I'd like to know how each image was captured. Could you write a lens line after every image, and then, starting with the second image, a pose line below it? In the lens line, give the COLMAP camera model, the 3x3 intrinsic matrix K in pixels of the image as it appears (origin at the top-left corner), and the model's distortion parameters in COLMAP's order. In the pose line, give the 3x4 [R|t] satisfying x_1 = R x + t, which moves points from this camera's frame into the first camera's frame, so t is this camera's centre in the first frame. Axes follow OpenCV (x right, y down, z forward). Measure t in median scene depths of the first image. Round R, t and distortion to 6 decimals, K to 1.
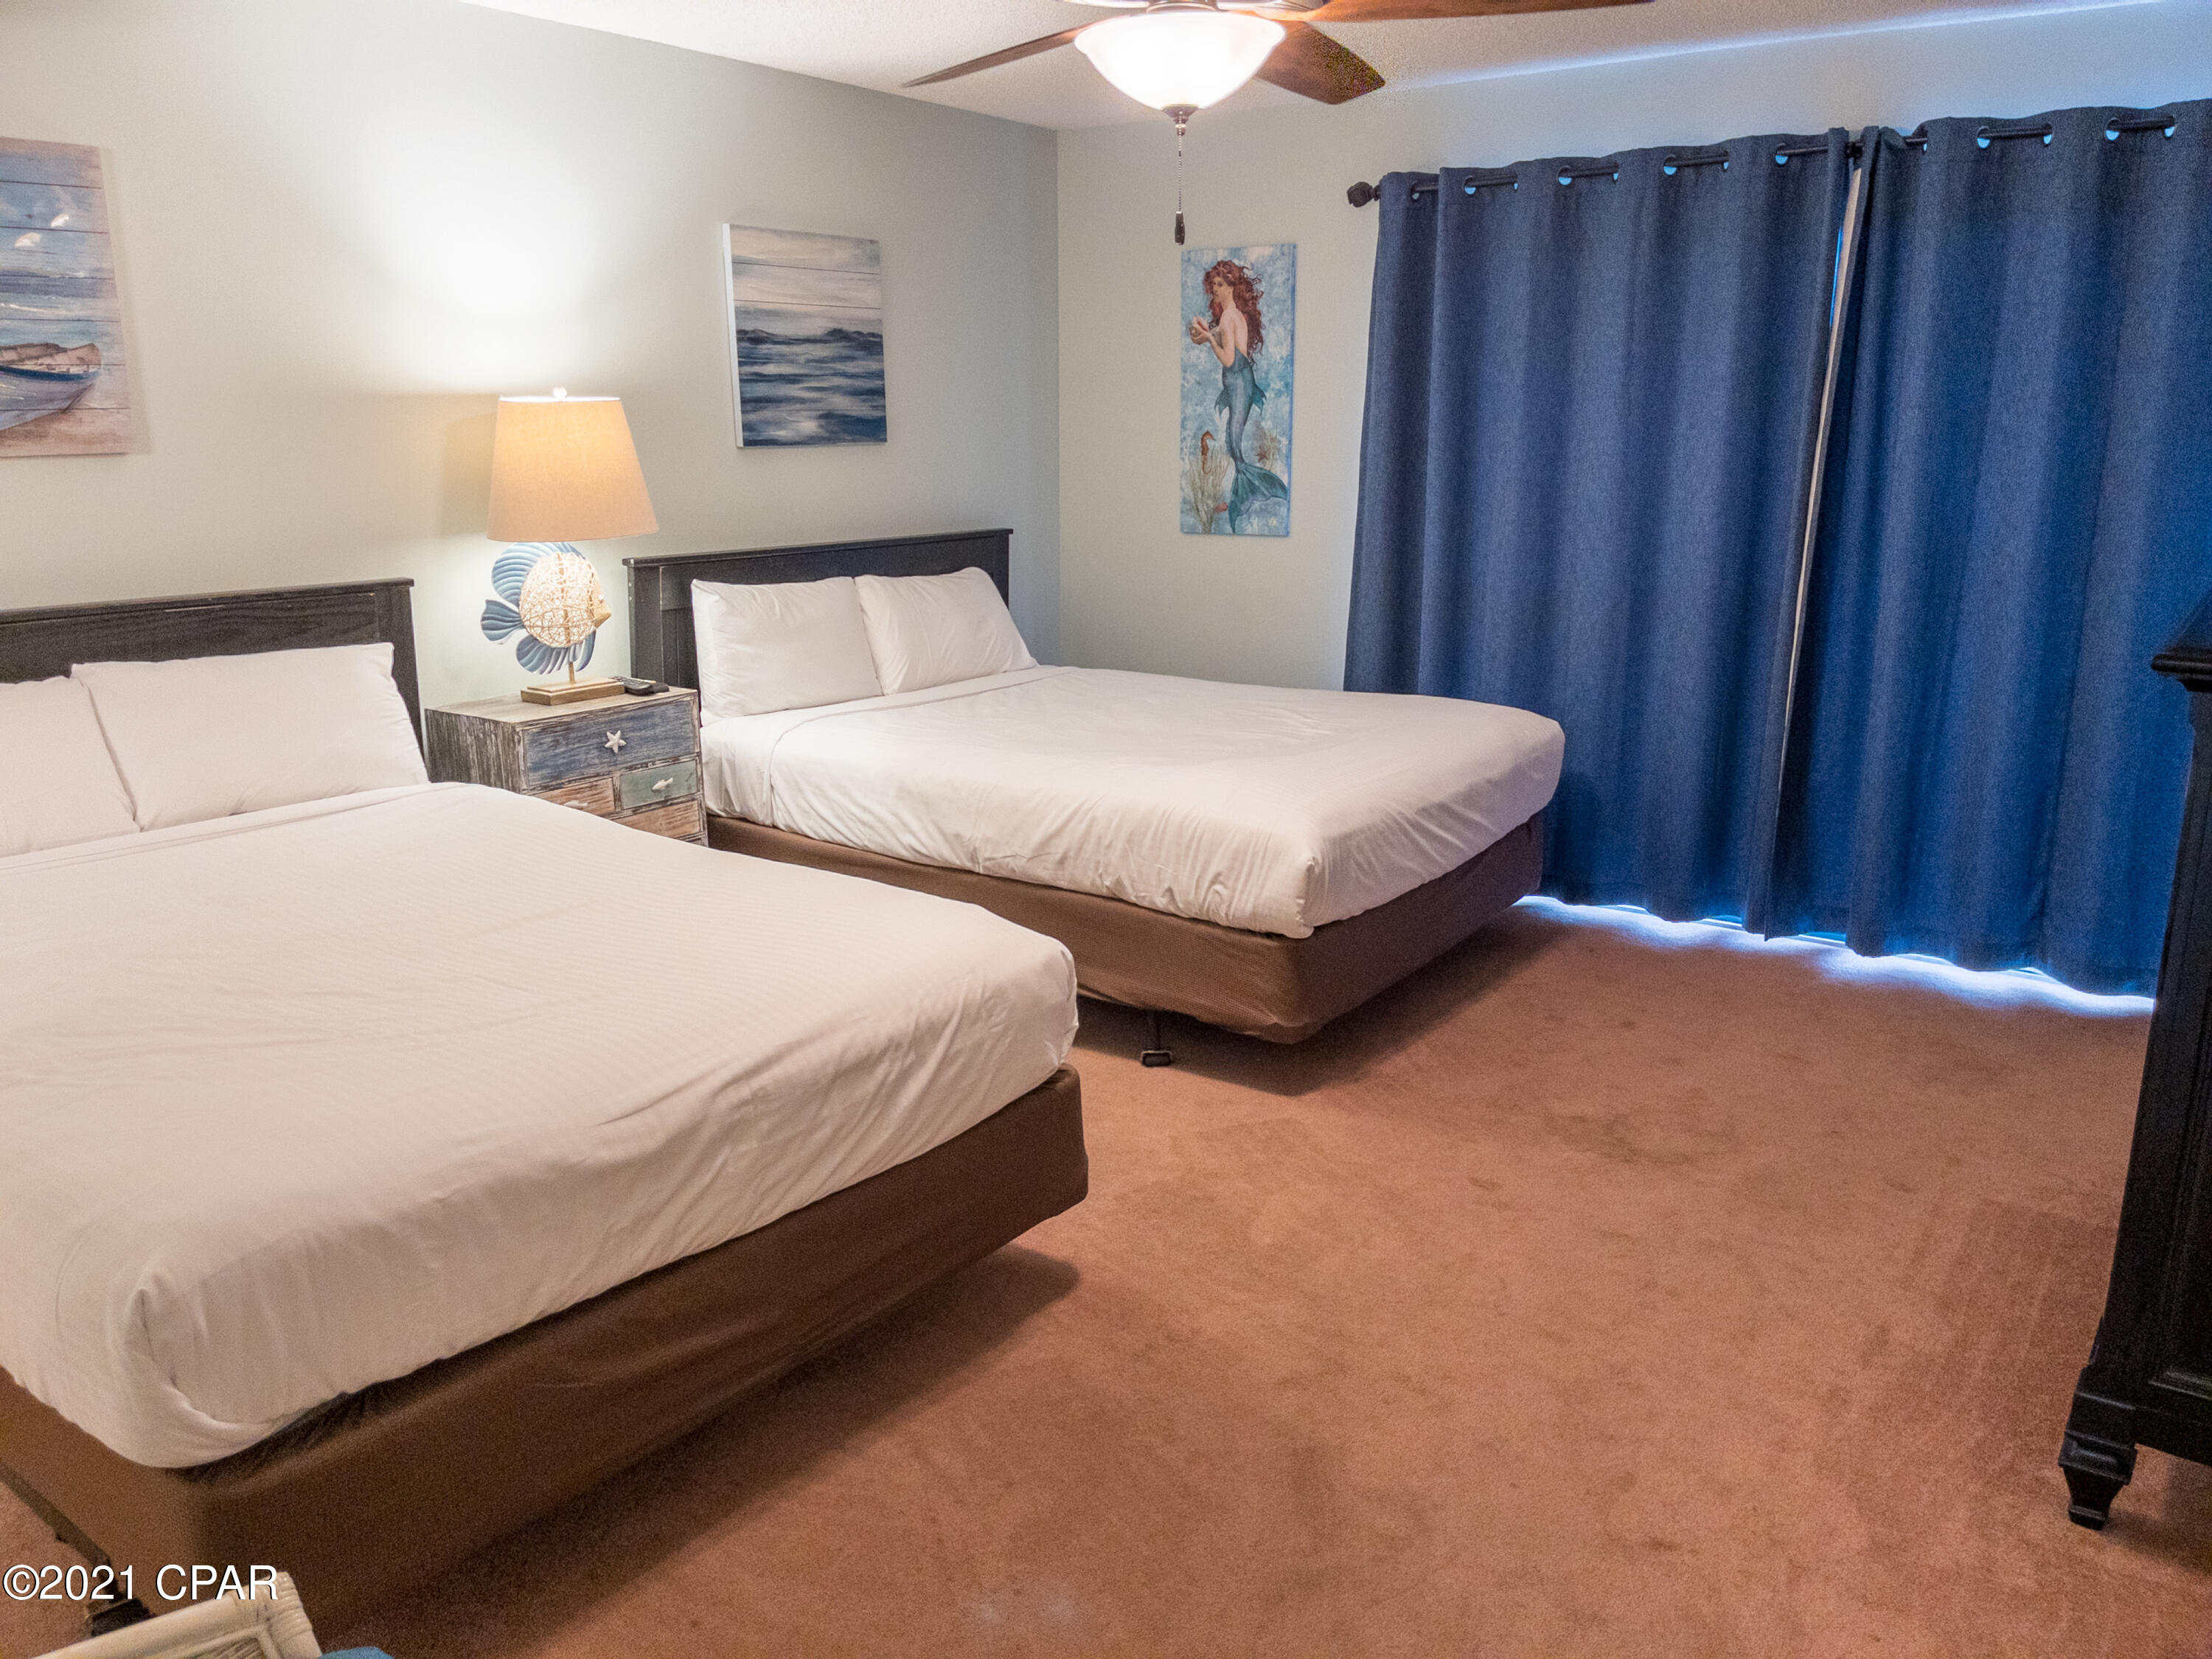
lens RADIAL K [[1680.6, 0, 1121.9], [0, 1680.6, 828.9], [0, 0, 1]] dist [0.068567, -0.093115]
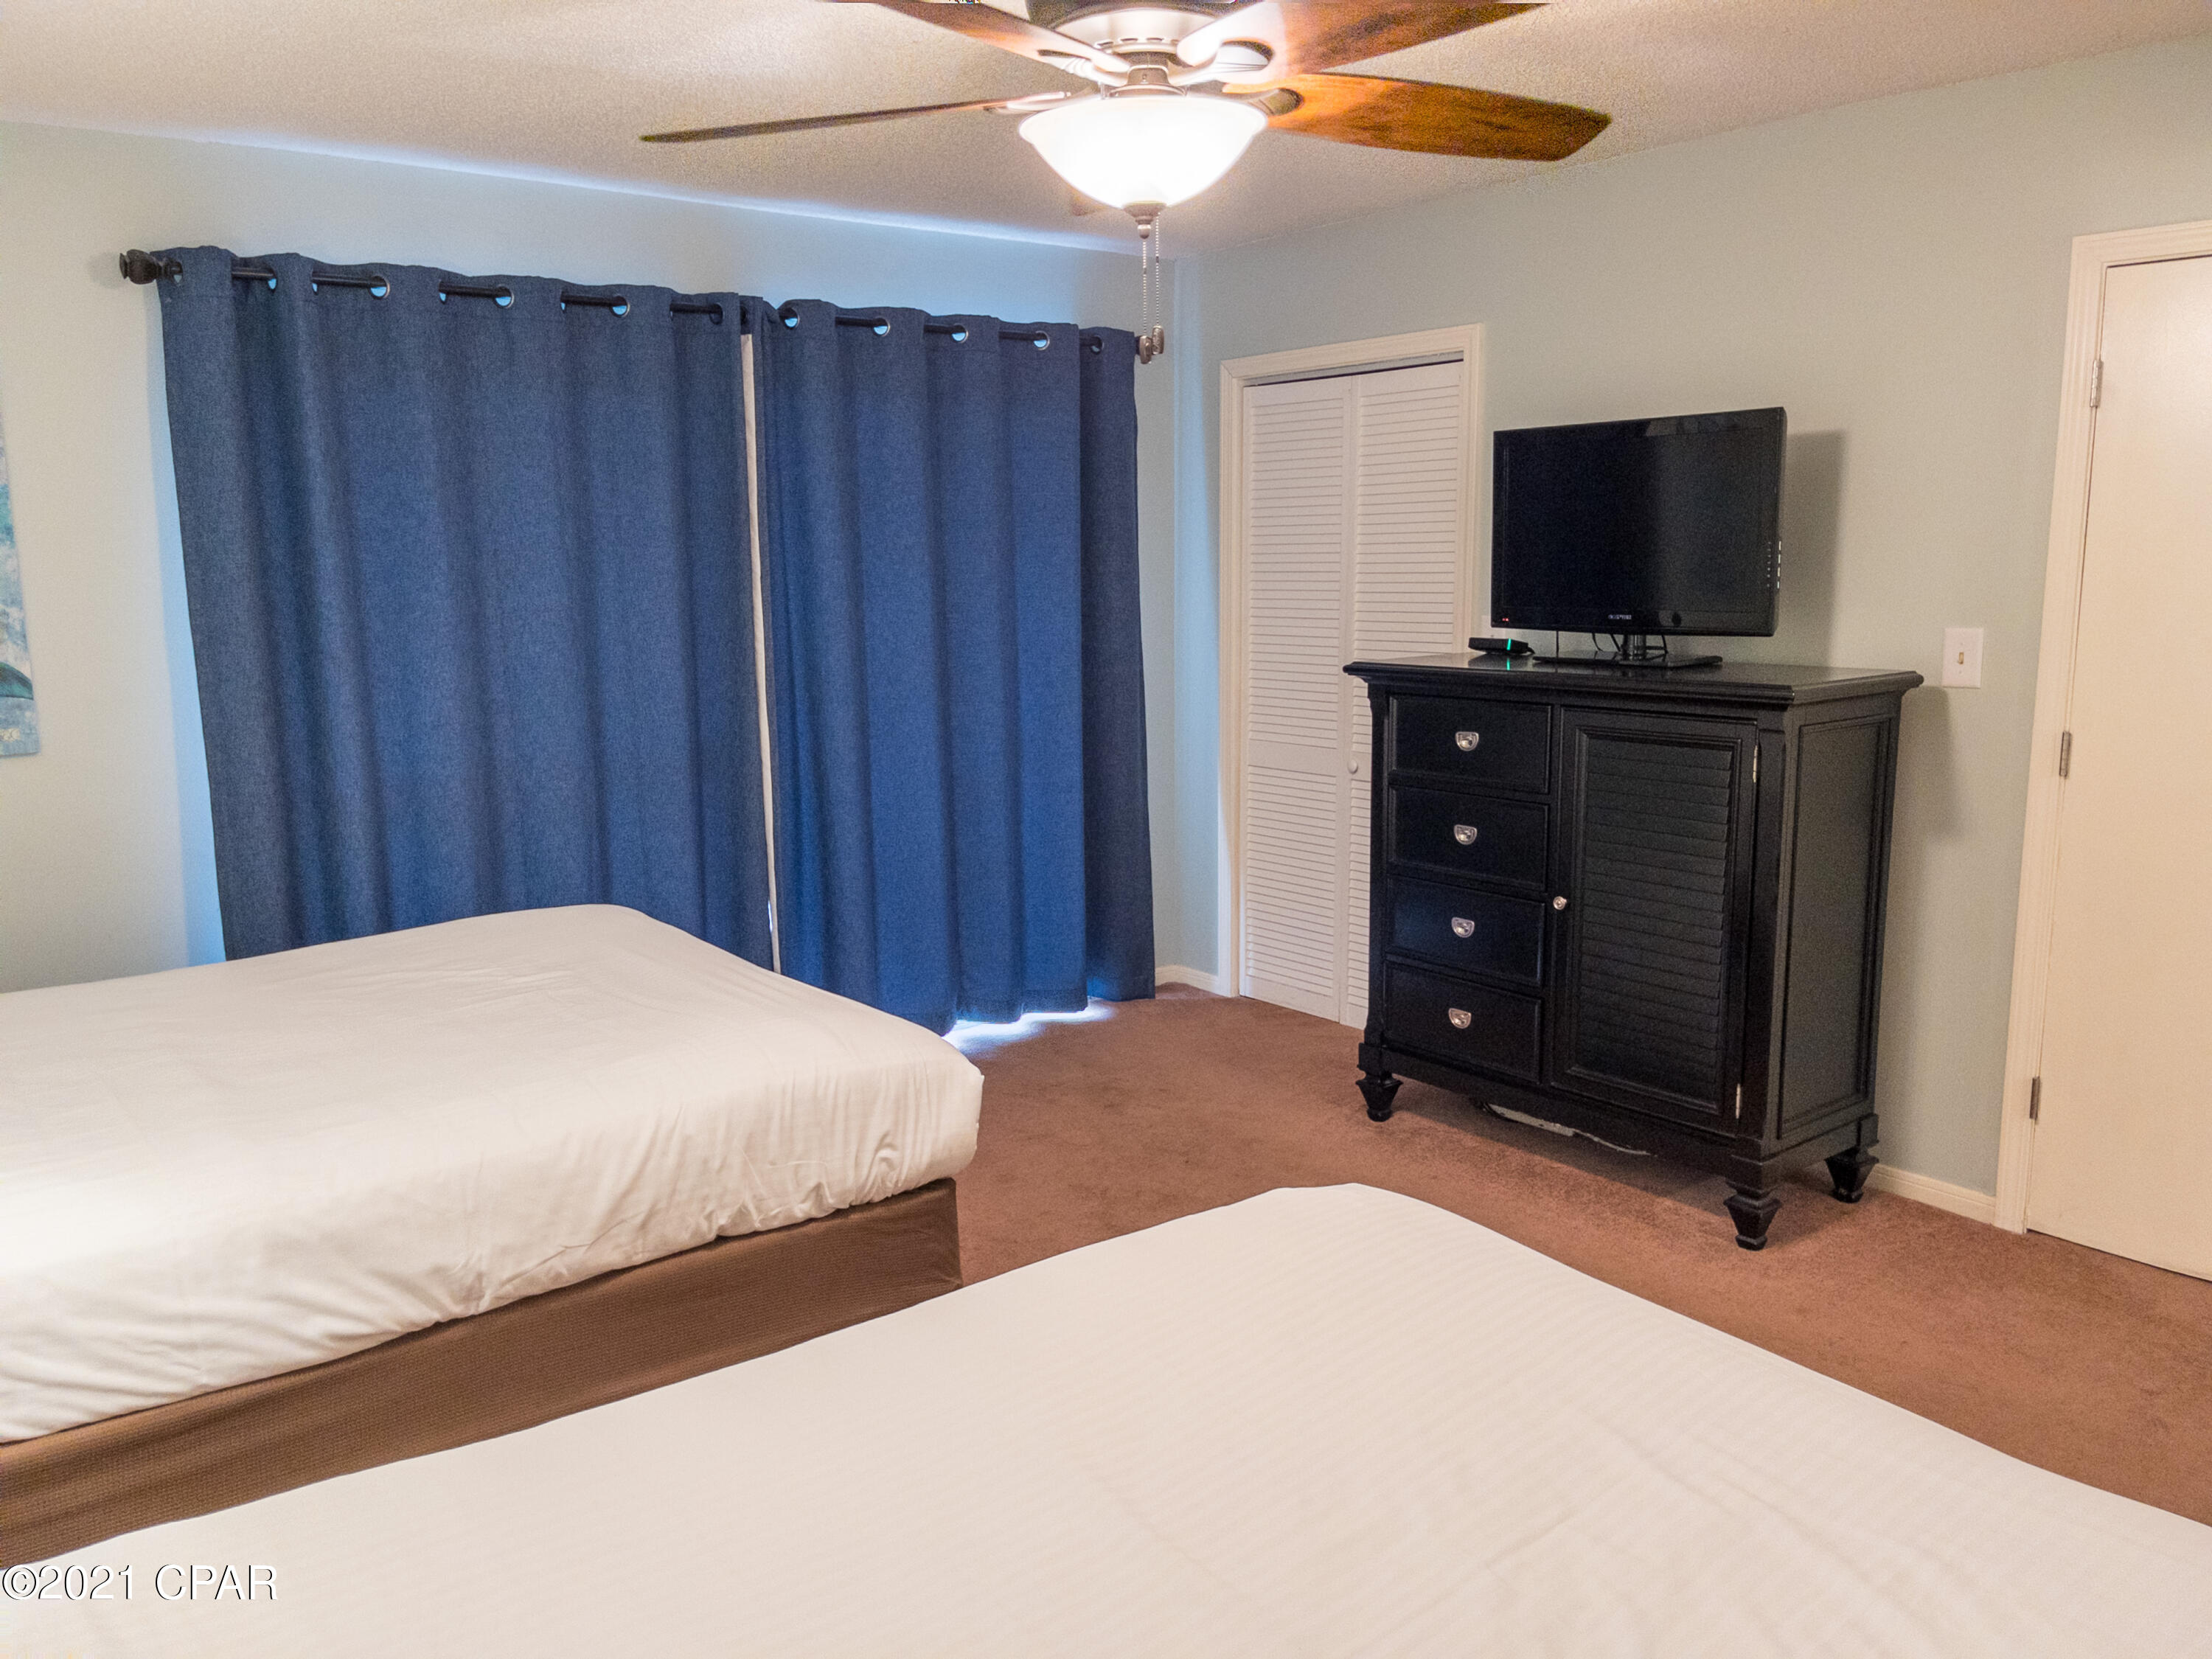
lens RADIAL K [[1680.6, 0, 1102.2], [0, 1680.6, 829.3], [0, 0, 1]] dist [0.068567, -0.093115]
pose [[0.269897, -0.158828, 0.949699, -0.571028], [0.244539, 0.965271, 0.091936, -0.141792], [-0.931320, 0.207425, 0.299364, 0.570706]]
